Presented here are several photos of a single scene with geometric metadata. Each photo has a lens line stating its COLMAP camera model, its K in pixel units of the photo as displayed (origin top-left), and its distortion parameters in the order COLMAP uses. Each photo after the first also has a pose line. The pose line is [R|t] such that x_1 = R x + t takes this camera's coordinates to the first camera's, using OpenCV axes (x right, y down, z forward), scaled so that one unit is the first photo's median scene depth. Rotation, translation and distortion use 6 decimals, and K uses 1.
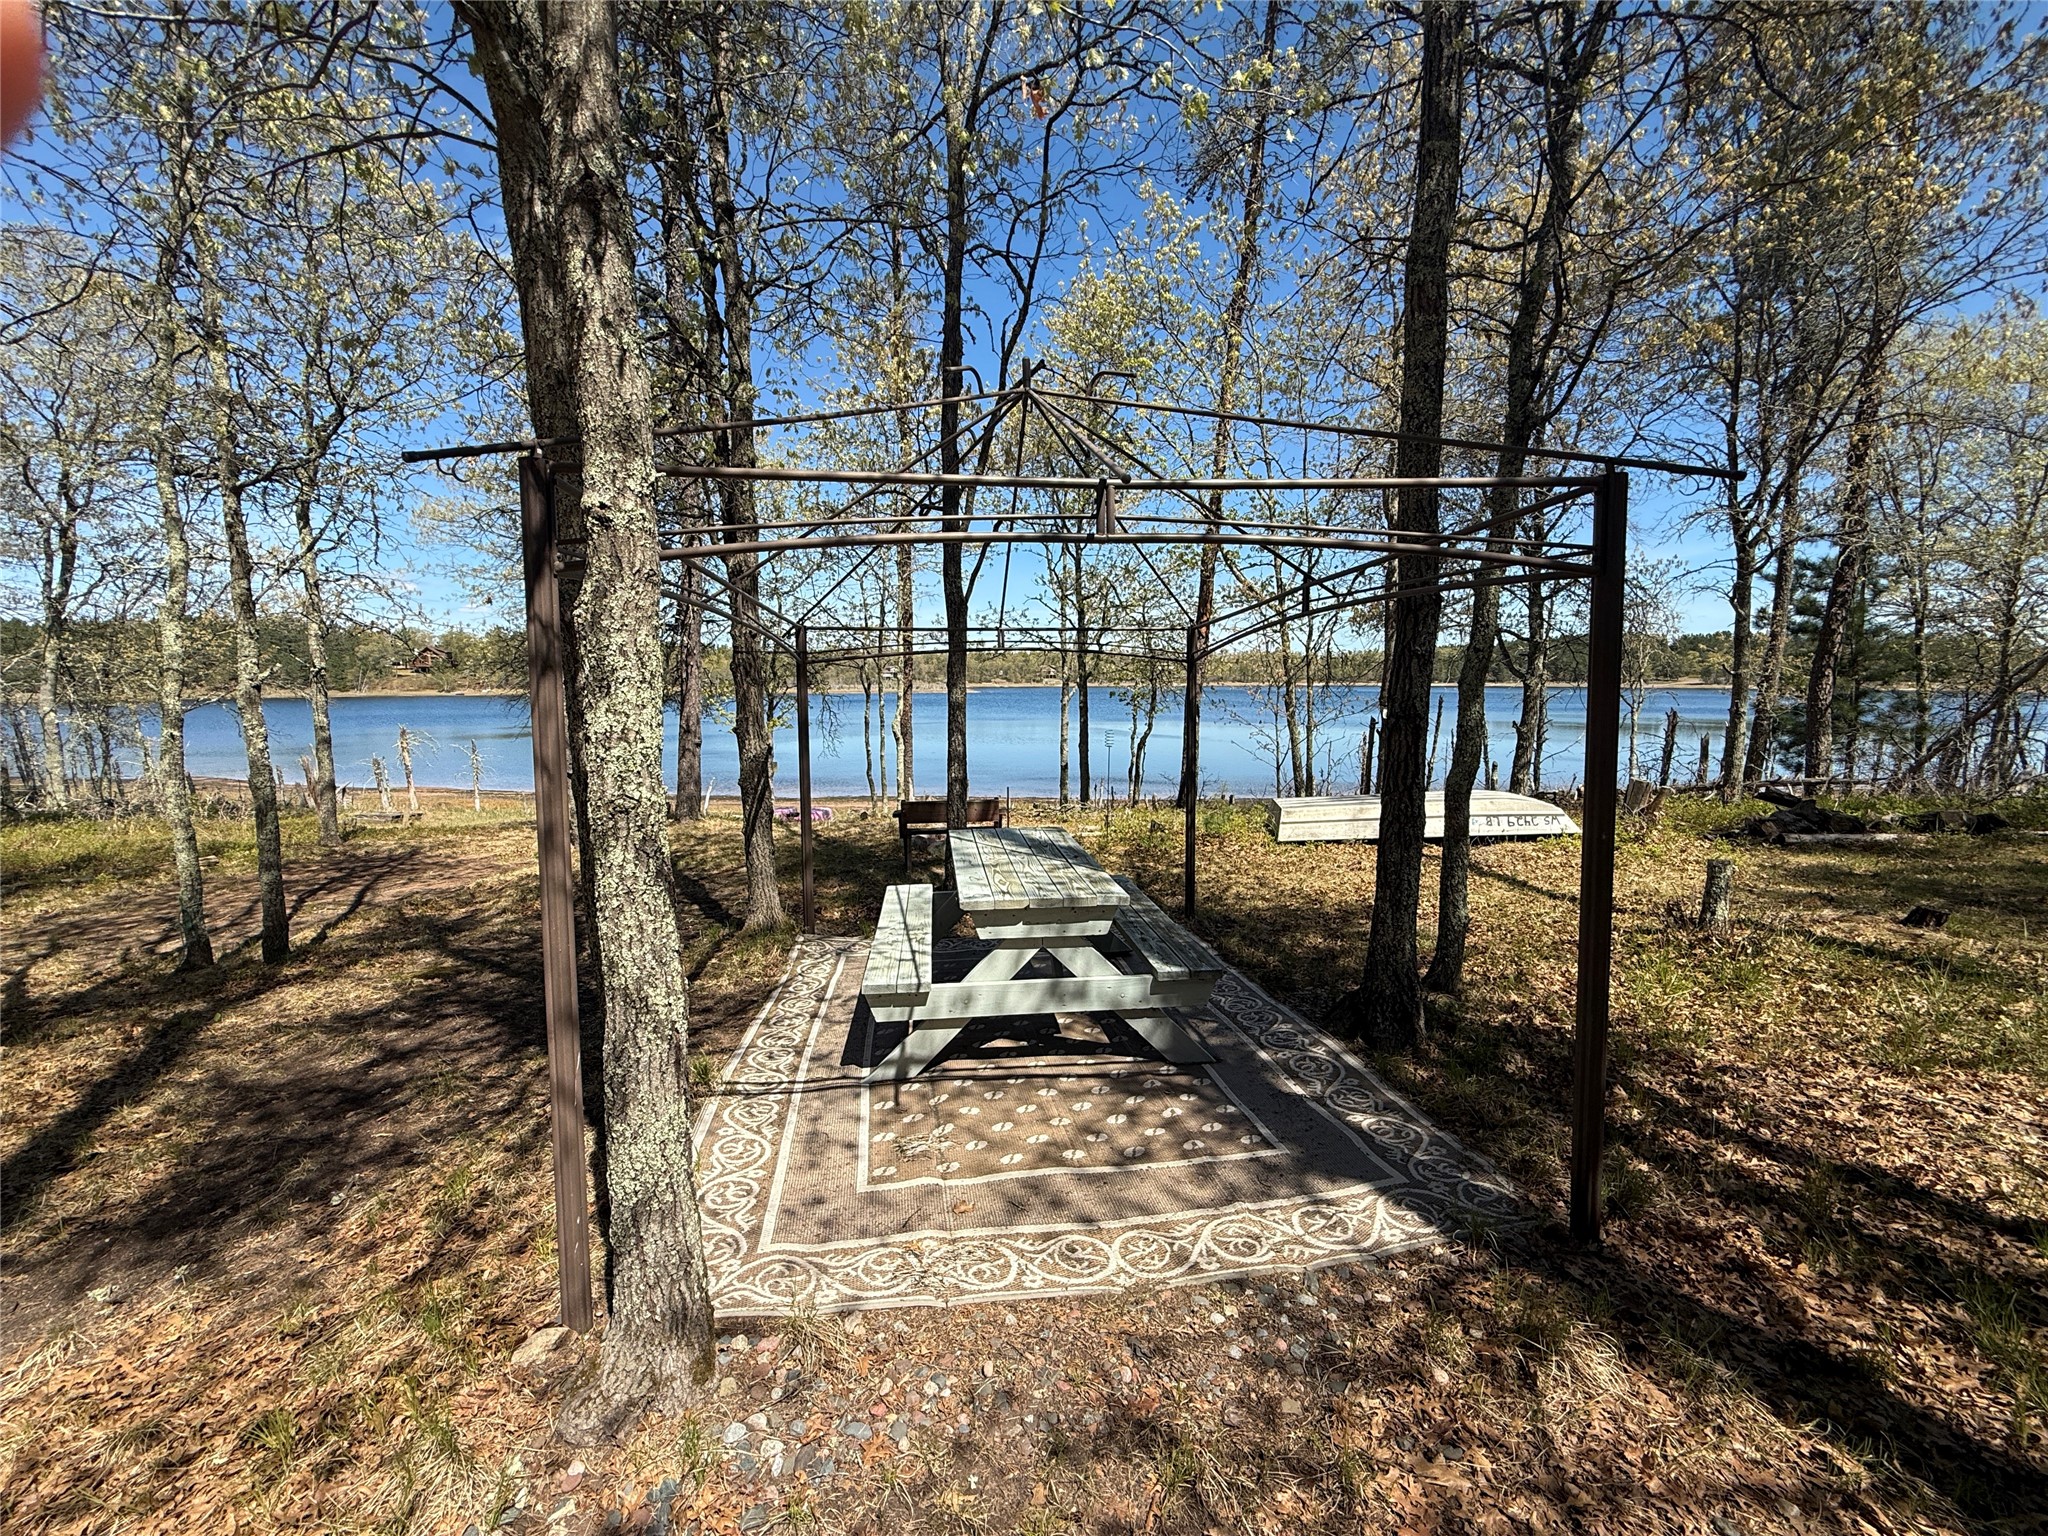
lens RADIAL K [[816.4, 0, 1021.2], [0, 816.4, 771.8], [0, 0, 1]] dist [-0.001703, 0.000330]
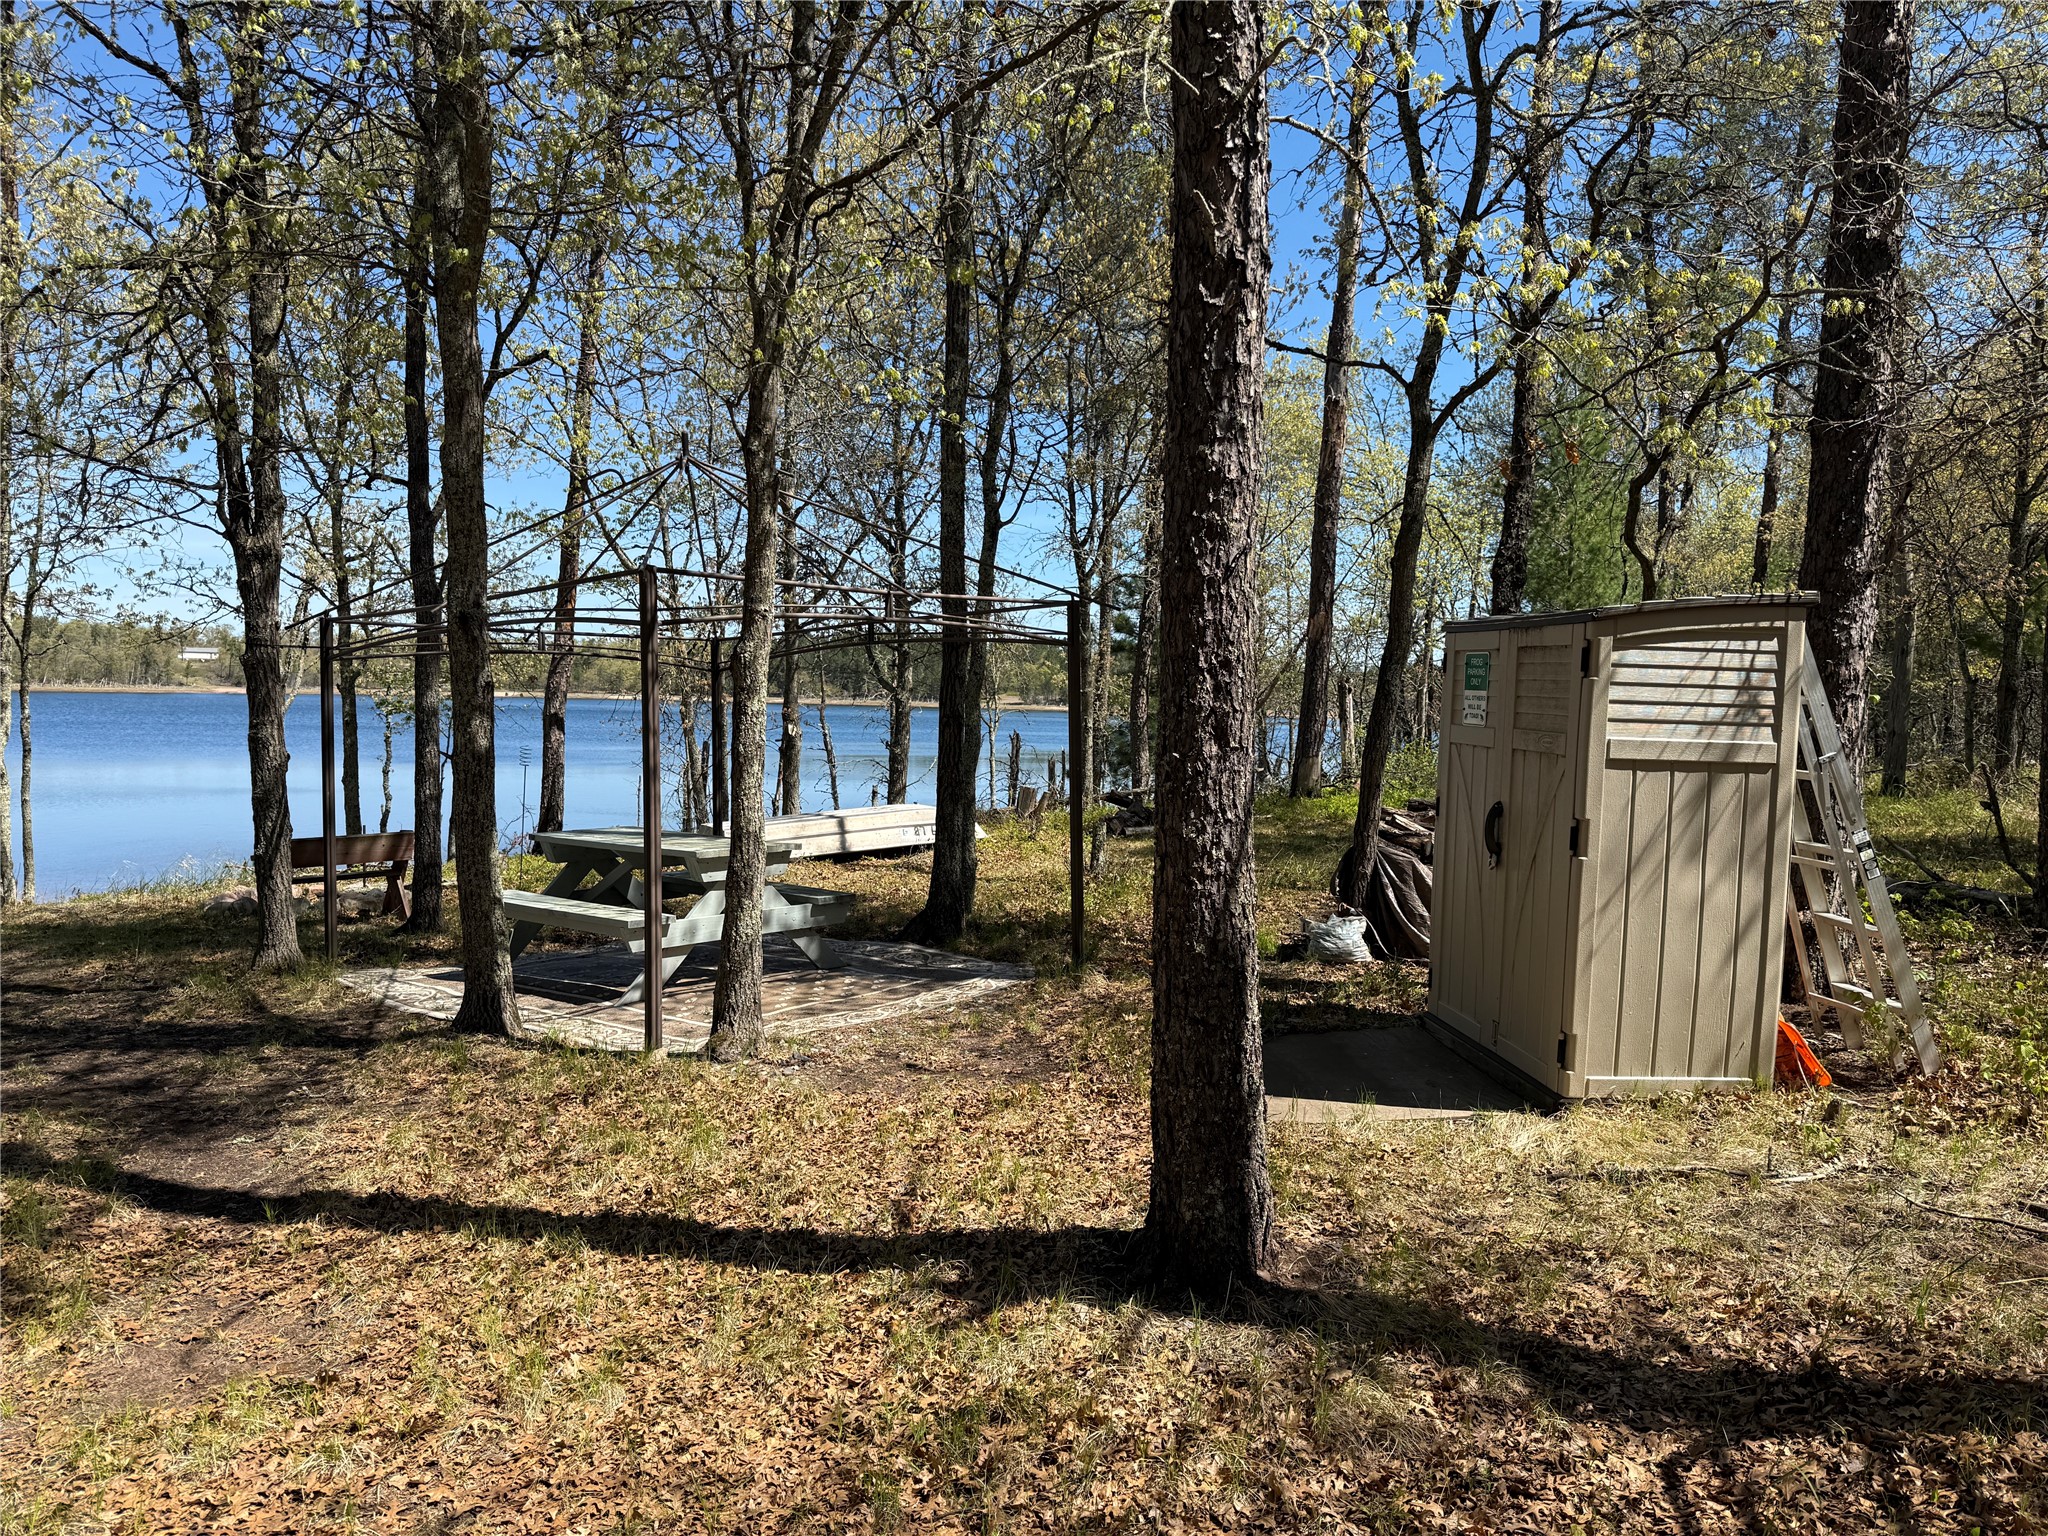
lens RADIAL K [[1447.1, 0, 1024.0], [0, 1447.1, 768.0], [0, 0, 1]] dist [0.020995, -0.027791]
pose [[0.767058, -0.014578, 0.641412, -0.521814], [0.050697, 0.997993, -0.037946, 0.060608], [-0.639572, 0.061625, 0.766257, -0.520109]]
